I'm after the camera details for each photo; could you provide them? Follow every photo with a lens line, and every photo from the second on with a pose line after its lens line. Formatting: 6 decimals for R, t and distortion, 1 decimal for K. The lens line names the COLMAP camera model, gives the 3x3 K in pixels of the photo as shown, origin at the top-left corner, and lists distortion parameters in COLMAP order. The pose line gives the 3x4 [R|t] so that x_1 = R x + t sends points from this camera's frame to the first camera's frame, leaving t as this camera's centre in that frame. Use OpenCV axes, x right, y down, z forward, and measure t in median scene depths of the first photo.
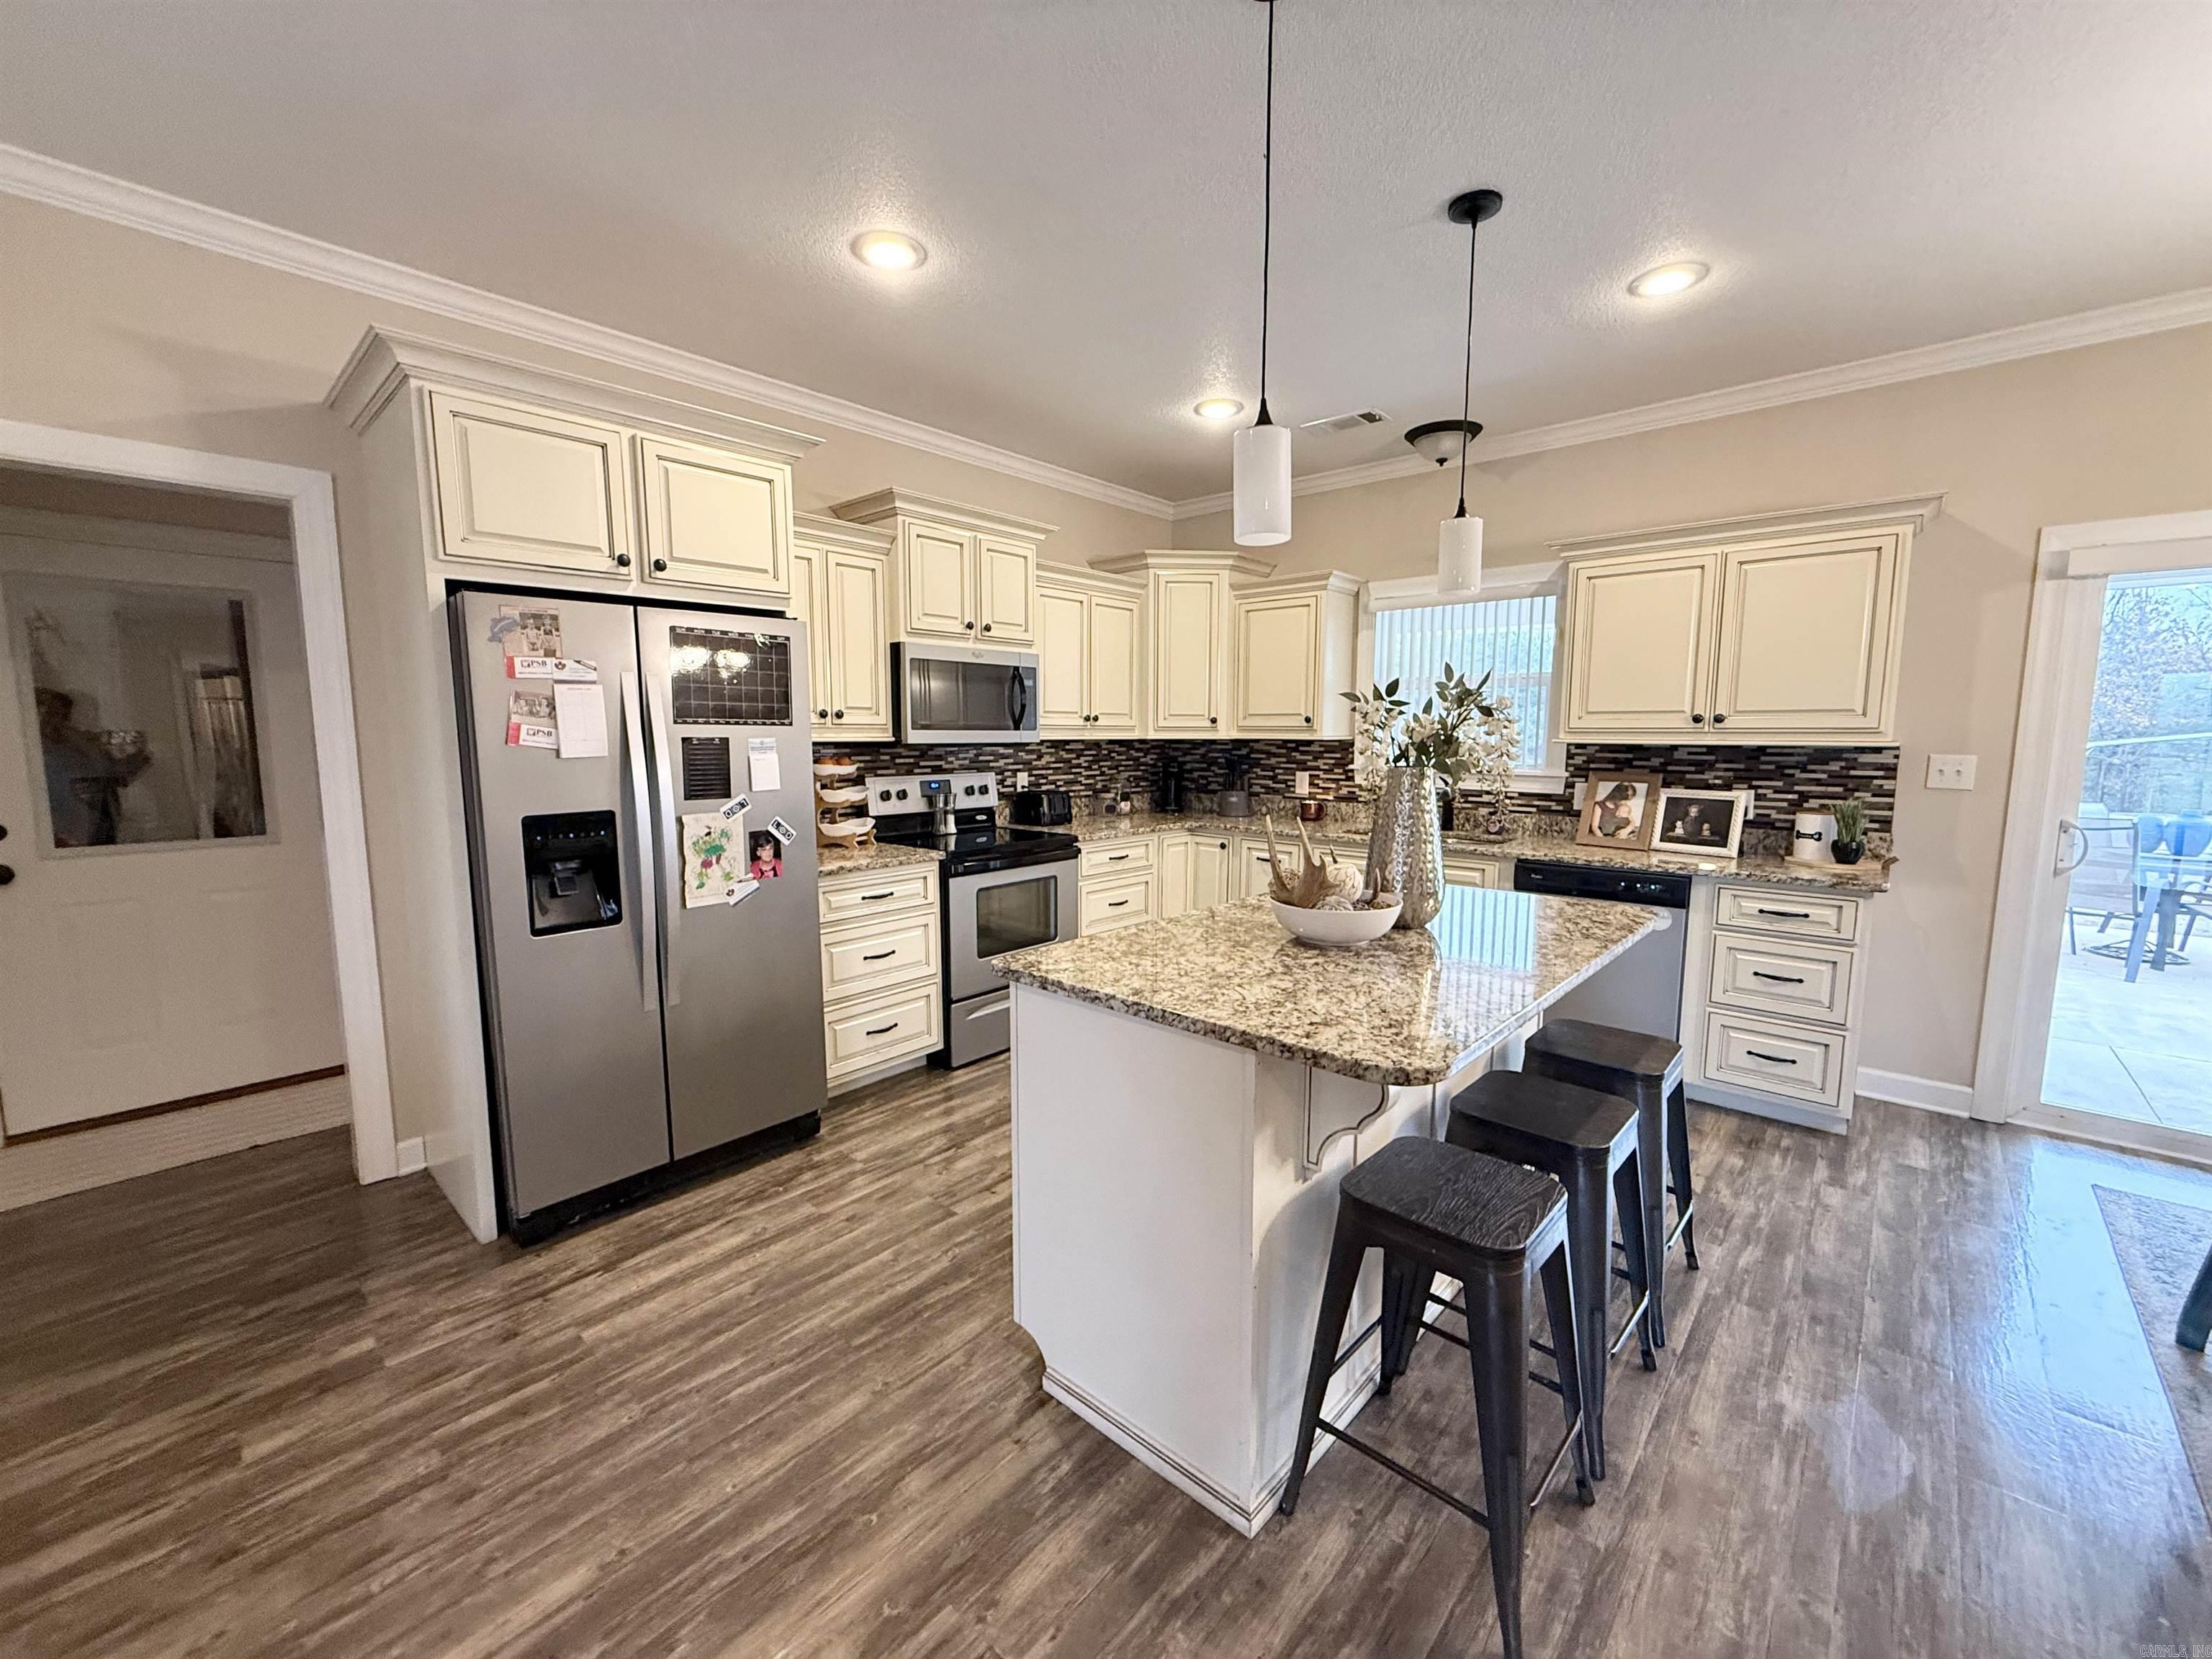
lens RADIAL K [[884.8, 0, 1106.0], [0, 884.8, 829.5], [0, 0, 1]] dist [0.004009, 0.000643]
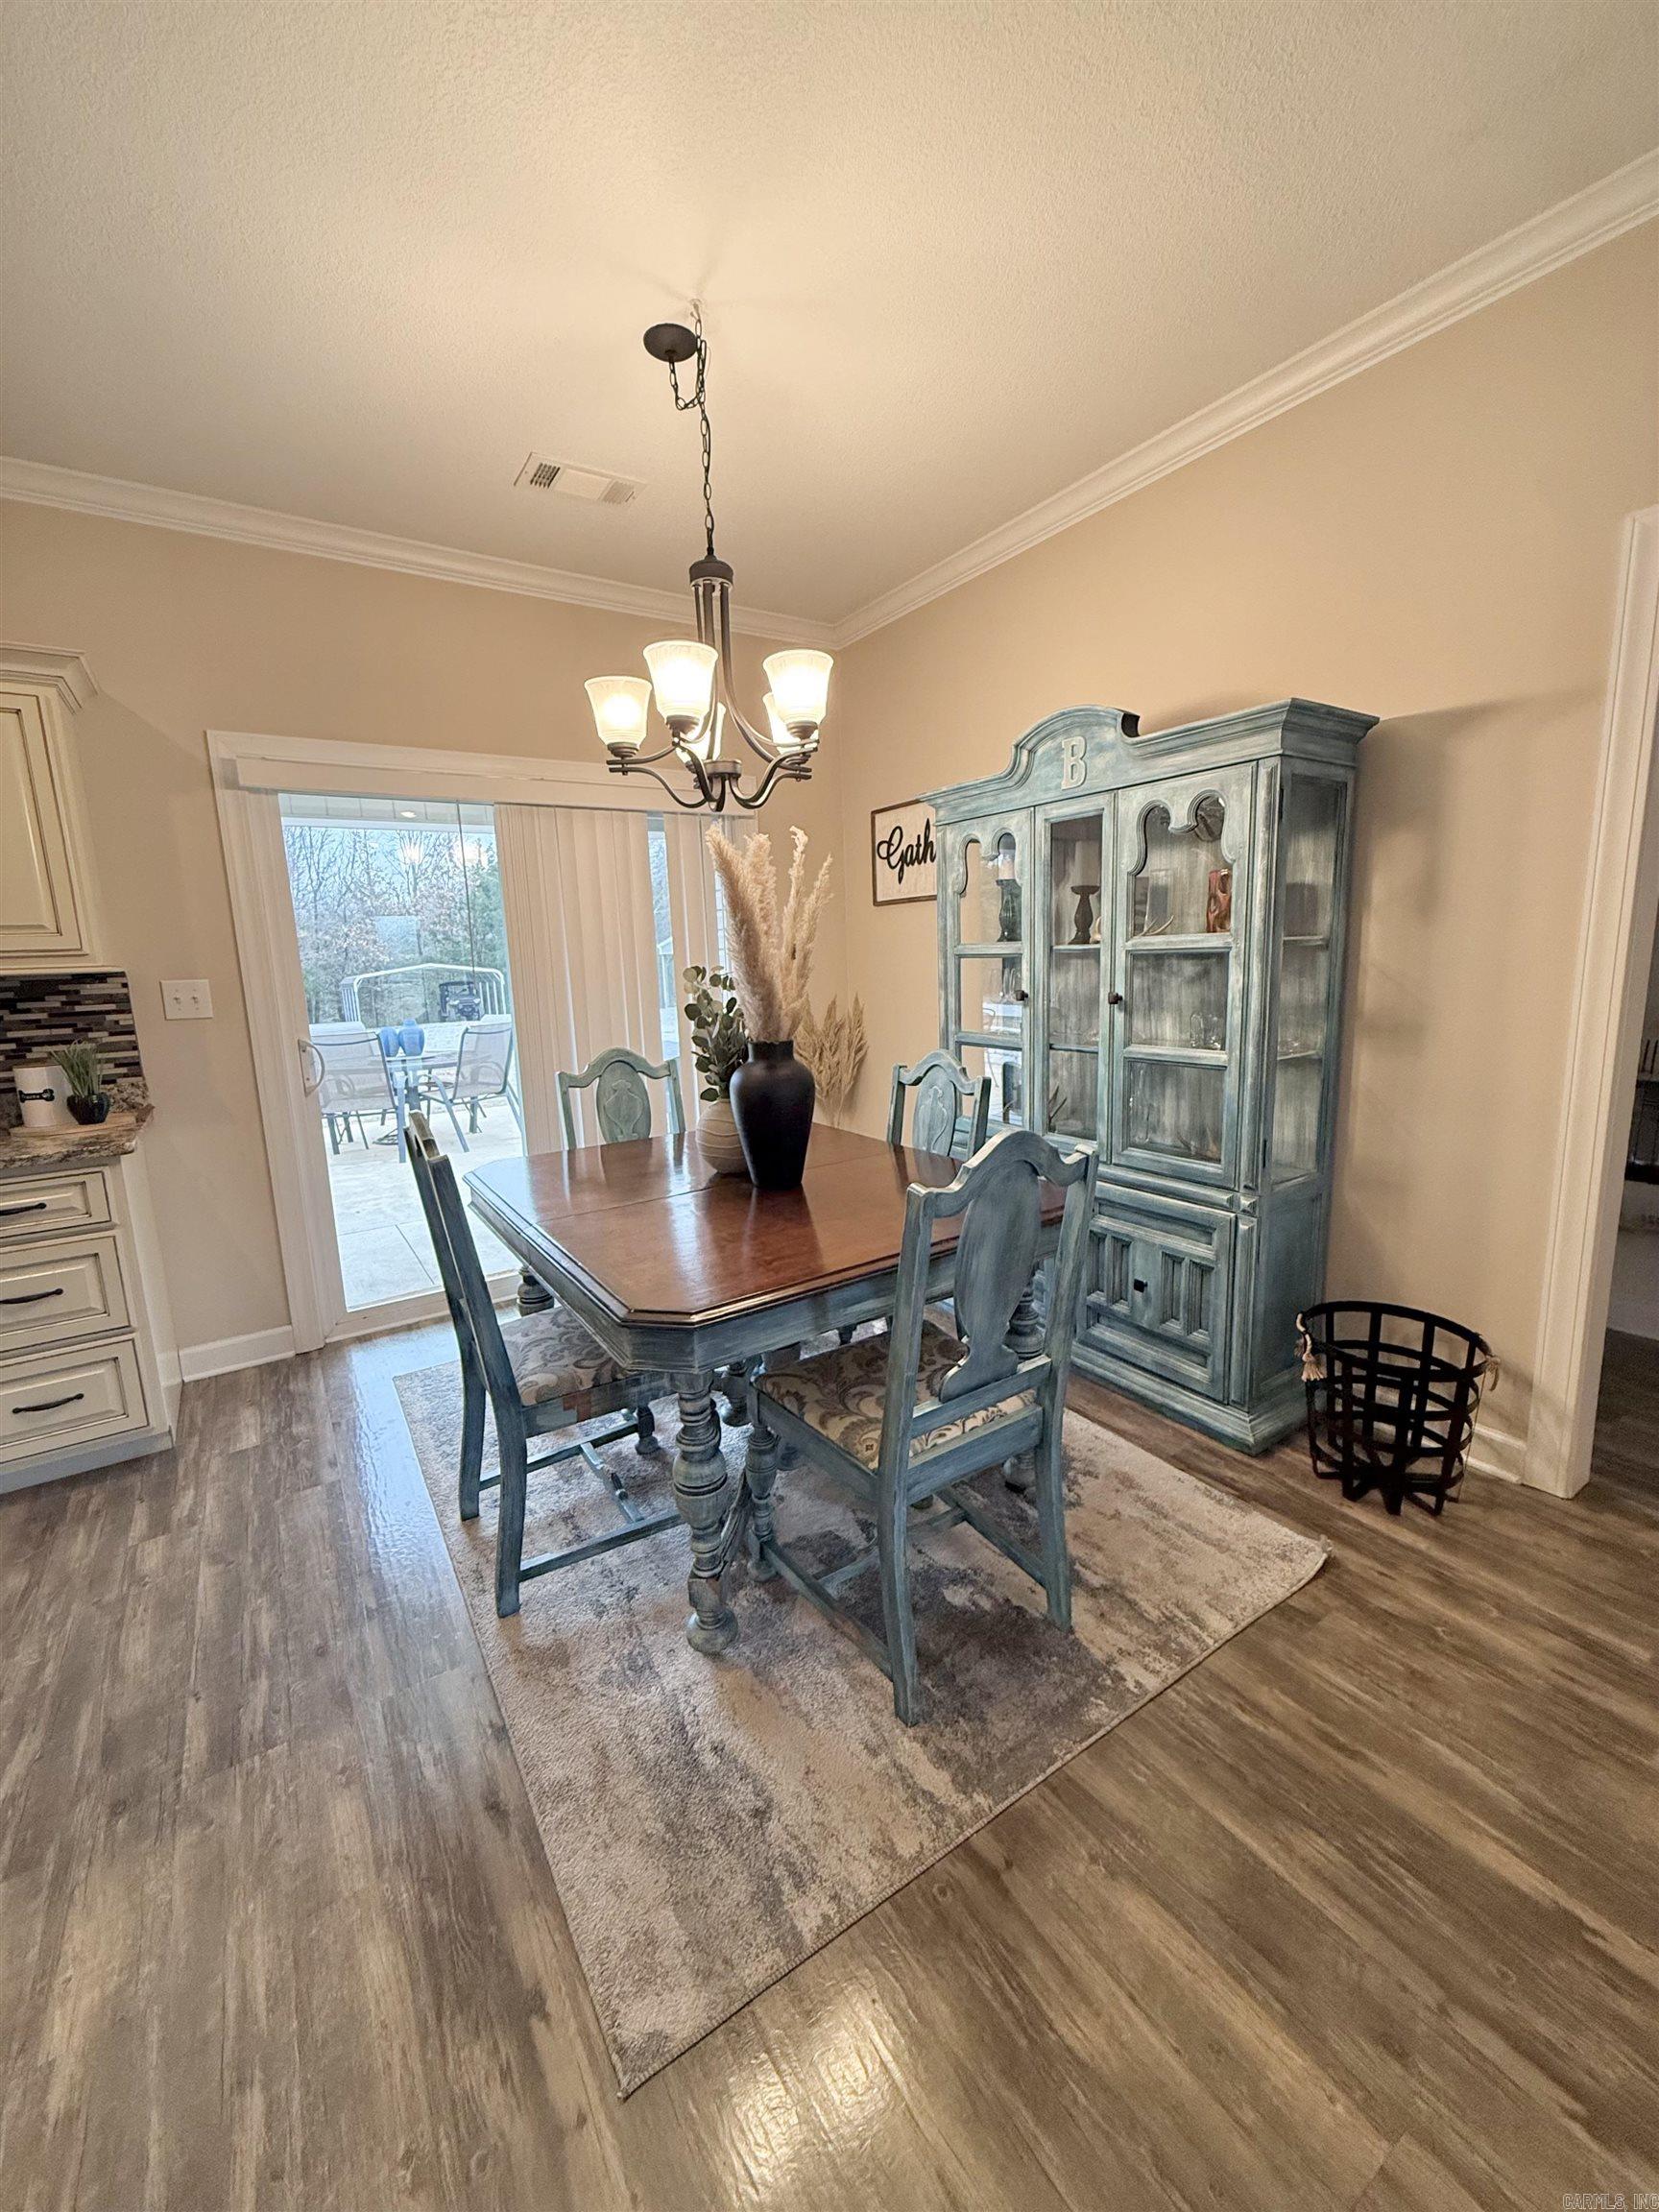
lens RADIAL K [[884.8, 0, 834.0], [0, 884.8, 1101.7], [0, 0, 1]] dist [0.004009, 0.000643]
pose [[0.245221, -0.171773, 0.954128, 0.249023], [0.145285, 0.979575, 0.139015, 0.005838], [-0.958519, 0.104531, 0.265168, 0.158519]]
